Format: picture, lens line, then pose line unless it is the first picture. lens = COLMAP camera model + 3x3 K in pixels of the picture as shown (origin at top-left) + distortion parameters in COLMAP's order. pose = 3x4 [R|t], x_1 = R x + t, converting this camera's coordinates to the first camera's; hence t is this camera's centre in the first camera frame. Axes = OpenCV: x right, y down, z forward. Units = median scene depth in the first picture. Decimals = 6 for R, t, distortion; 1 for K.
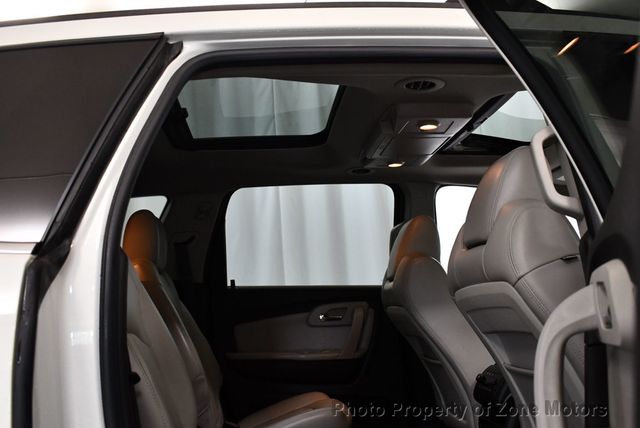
lens RADIAL K [[652.9, 0, 322.6], [0, 652.9, 213.0], [0, 0, 1]] dist [-0.096953, 0.000000]
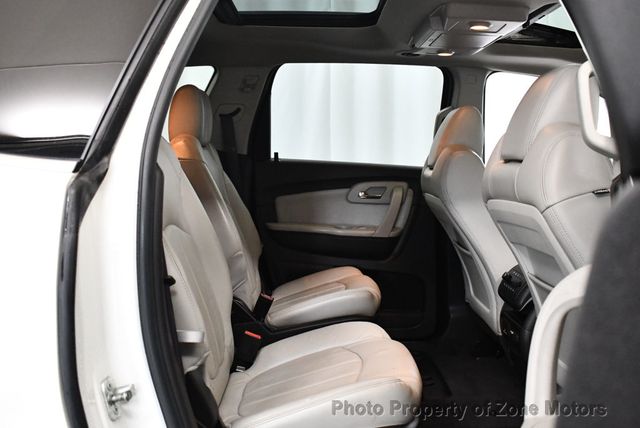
lens RADIAL K [[652.9, 0, 322.0], [0, 652.9, 212.6], [0, 0, 1]] dist [-0.096953, 0.000000]
pose [[0.994607, 0.074278, -0.072386, 0.018164], [-0.054779, 0.968855, 0.241495, -0.074619], [0.088070, -0.236227, 0.967698, -0.003317]]
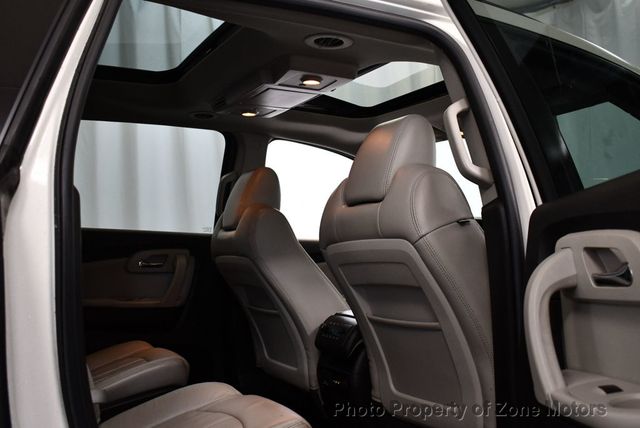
lens RADIAL K [[652.9, 0, 321.8], [0, 652.9, 220.1], [0, 0, 1]] dist [-0.096953, 0.000000]
pose [[0.916698, 0.058859, 0.395223, -0.184363], [-0.093477, 0.993235, 0.068898, 0.008258], [-0.388494, -0.100103, 0.915998, 0.040990]]
